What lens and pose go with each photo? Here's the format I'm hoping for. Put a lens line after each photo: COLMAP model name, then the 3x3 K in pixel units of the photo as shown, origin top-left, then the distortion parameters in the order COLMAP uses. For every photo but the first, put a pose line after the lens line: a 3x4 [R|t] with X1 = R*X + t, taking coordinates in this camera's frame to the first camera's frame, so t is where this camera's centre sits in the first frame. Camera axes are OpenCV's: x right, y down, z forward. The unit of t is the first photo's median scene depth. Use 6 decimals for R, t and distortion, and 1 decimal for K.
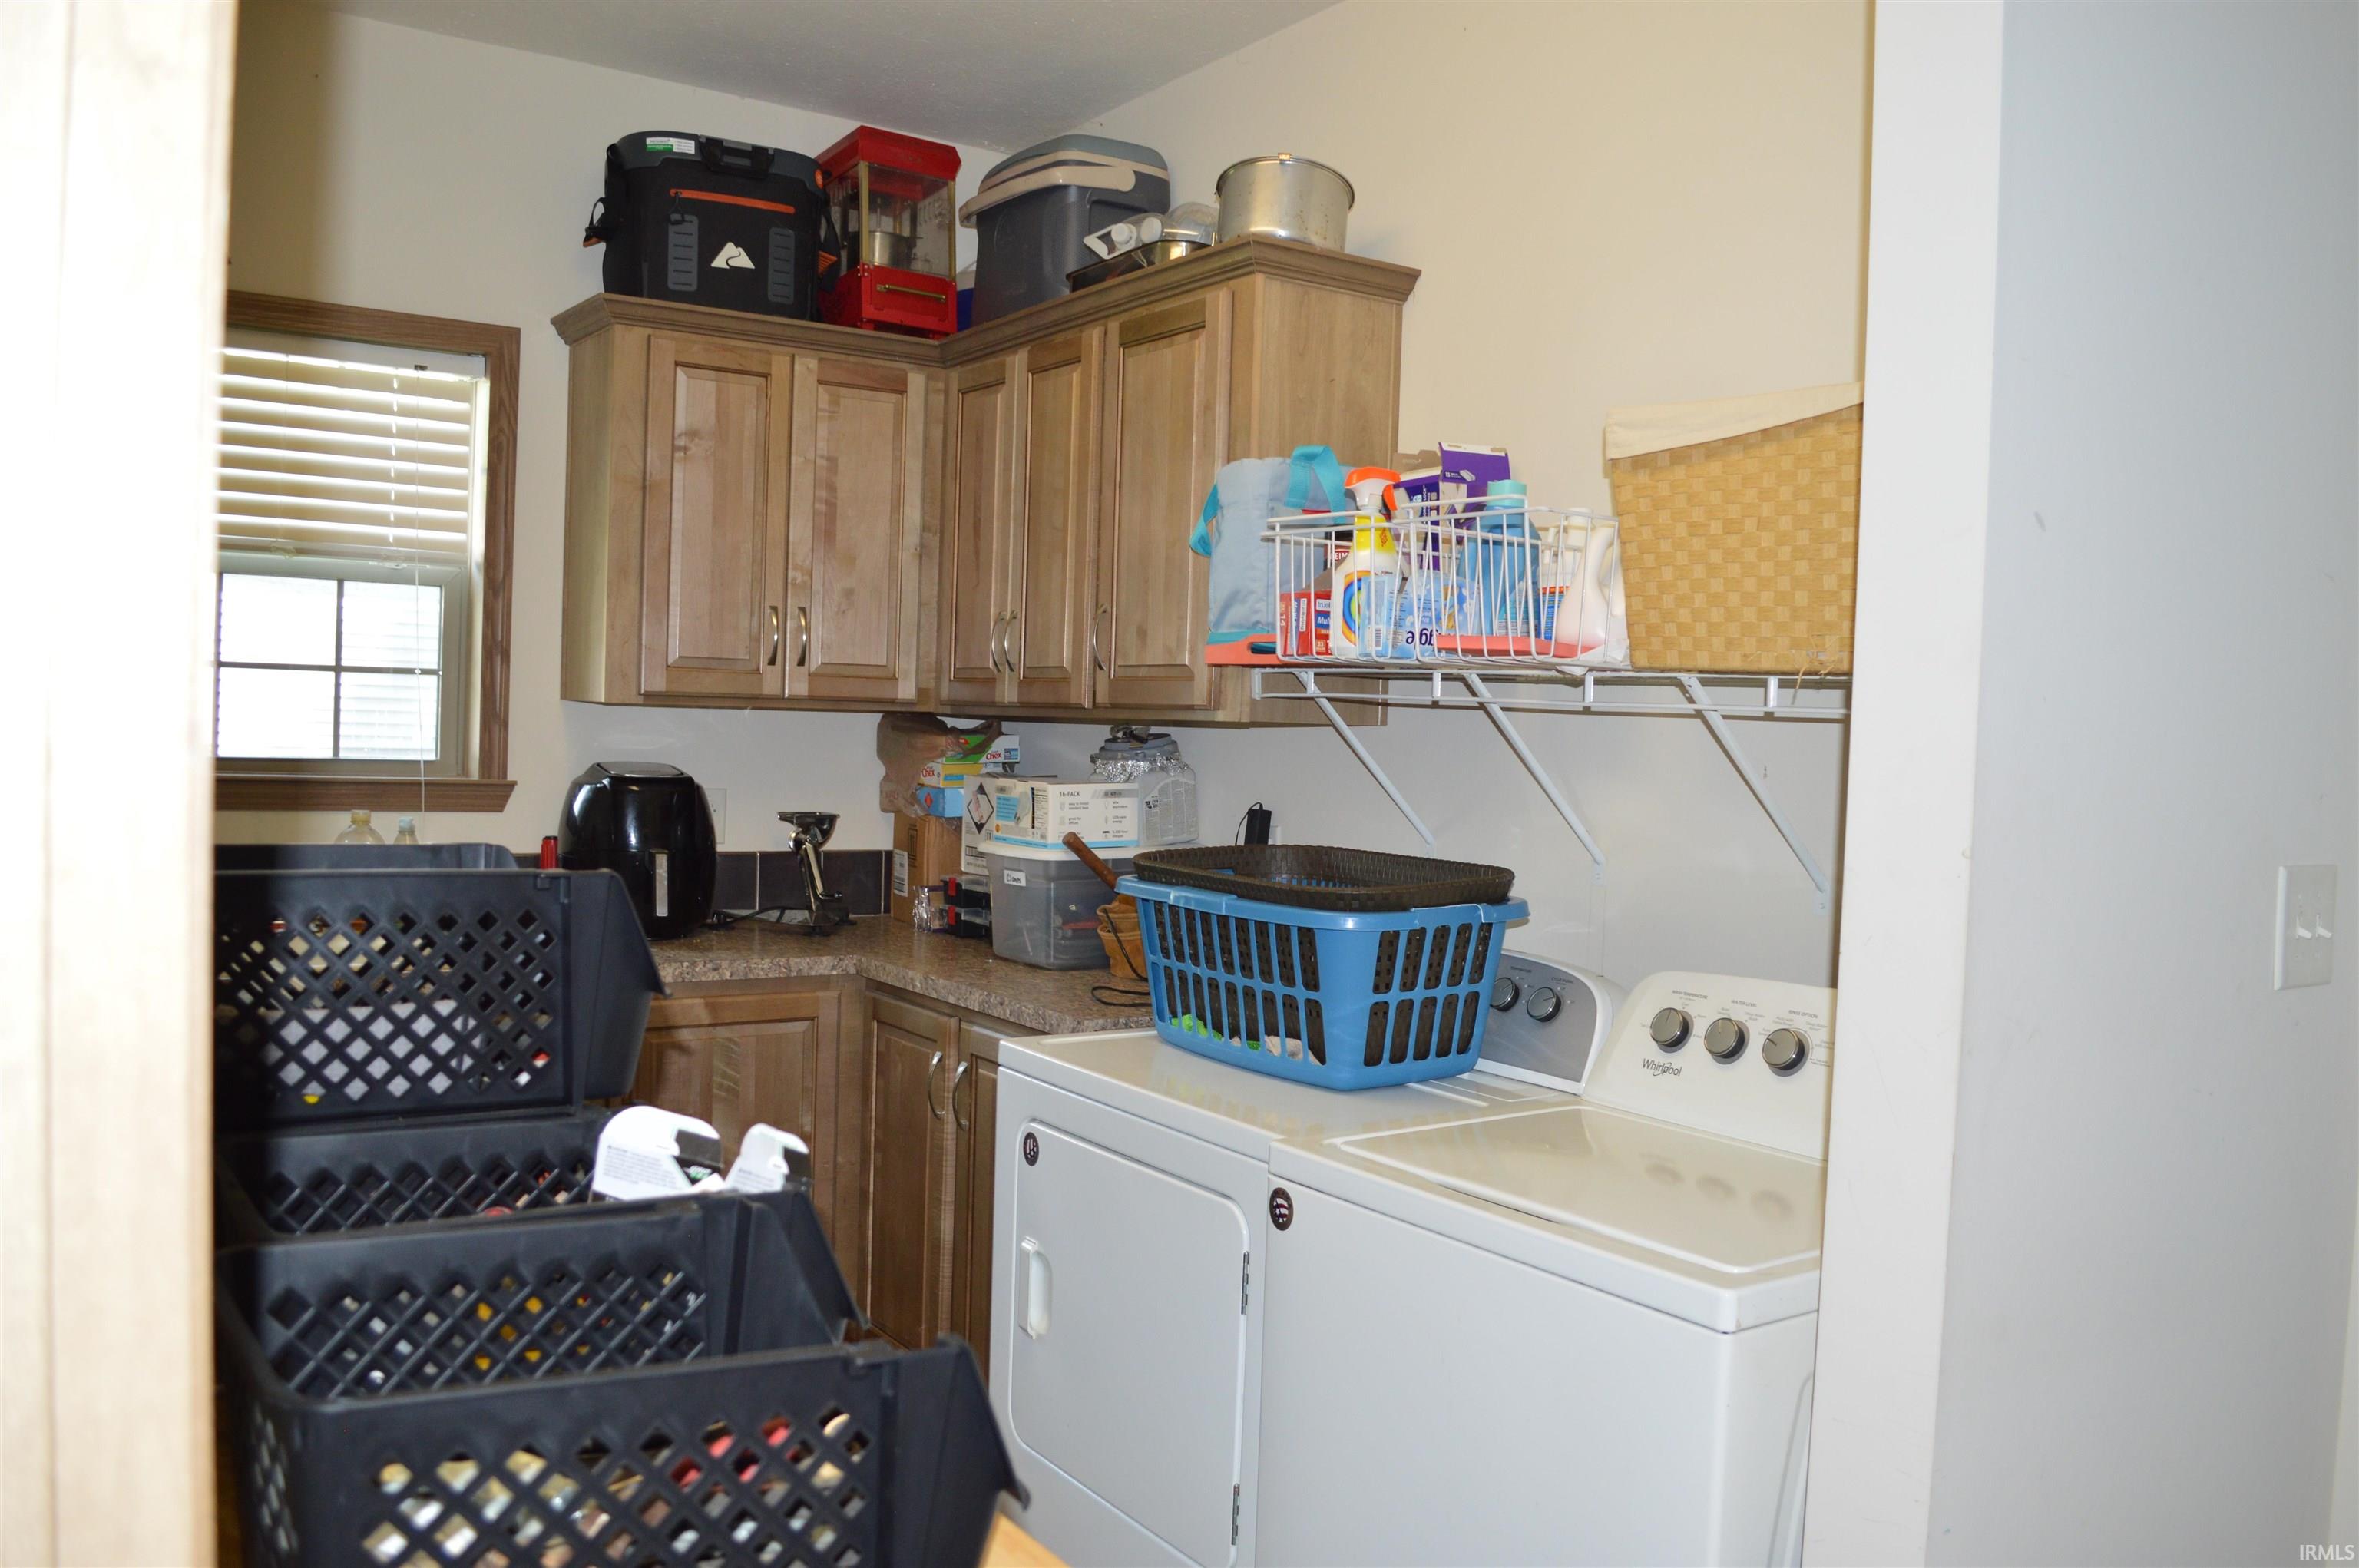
lens RADIAL K [[1882.1, 0, 1193.4], [0, 1882.1, 786.6], [0, 0, 1]] dist [-0.082334, 0.008232]
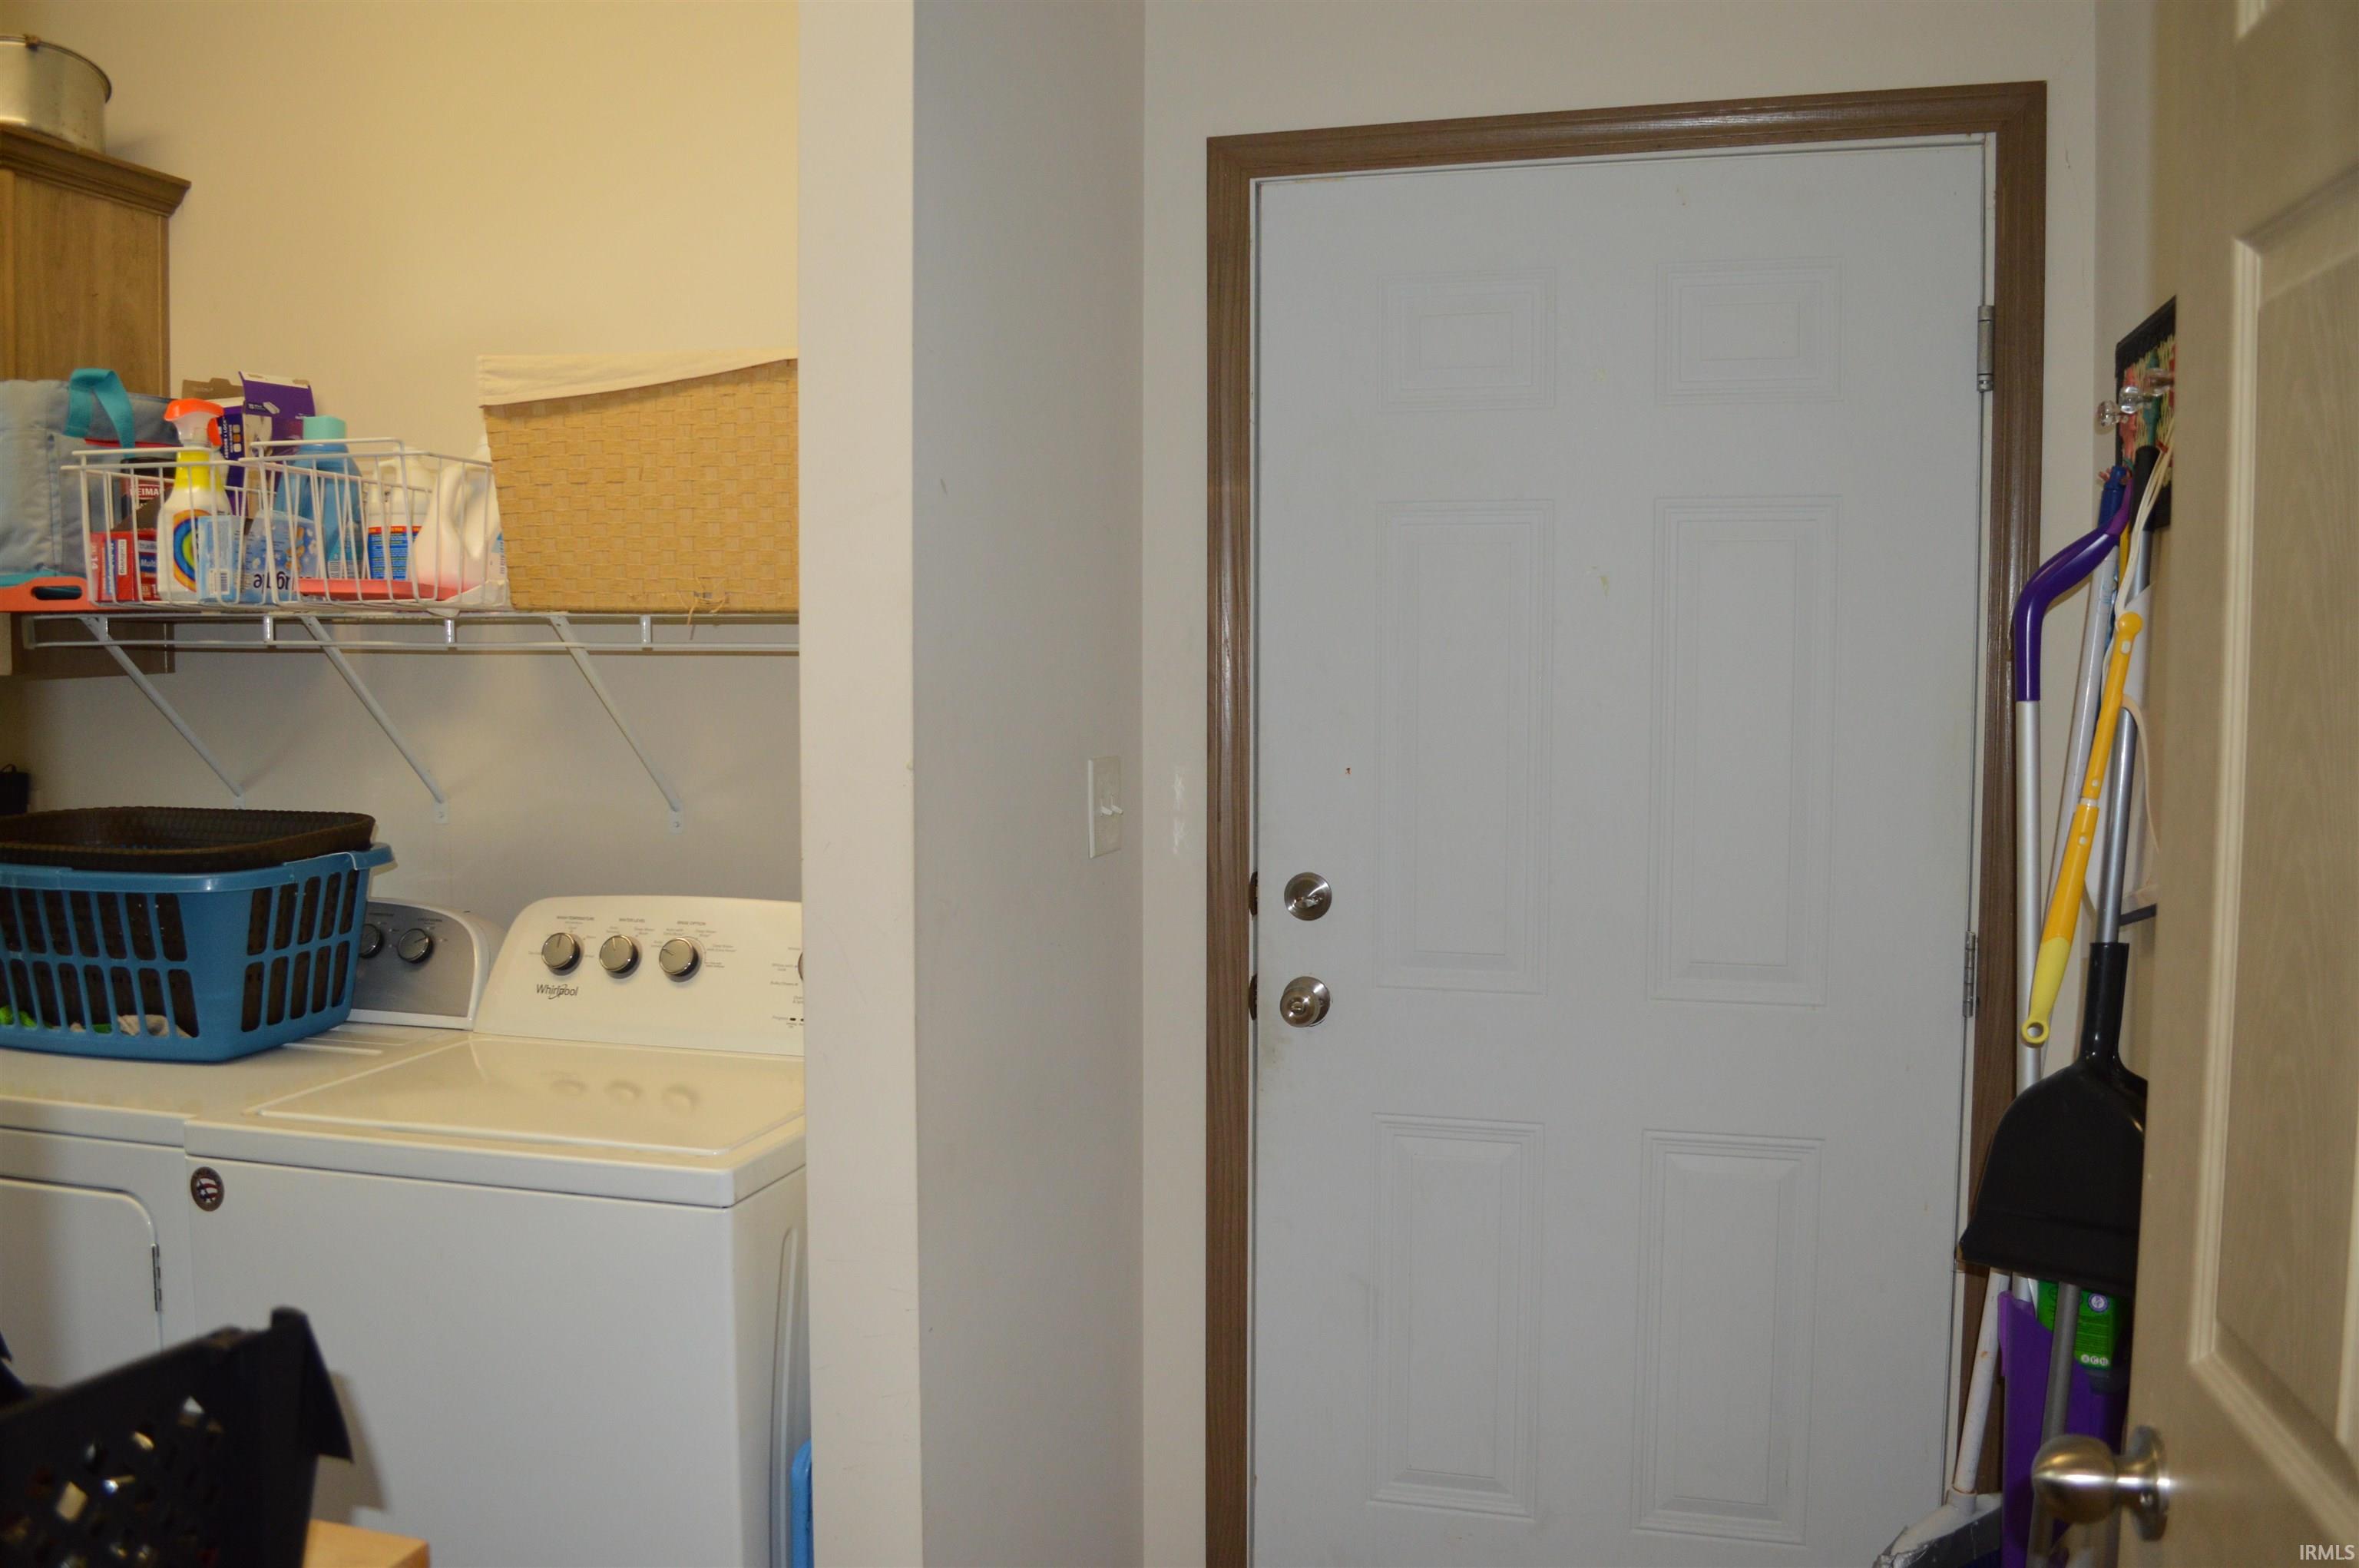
lens RADIAL K [[1882.1, 0, 1193.4], [0, 1882.1, 786.6], [0, 0, 1]] dist [-0.082334, 0.008232]
pose [[0.762532, -0.073986, 0.642706, -0.128914], [0.047695, 0.997165, 0.058203, -0.006702], [-0.645190, -0.013727, 0.763899, -0.023420]]
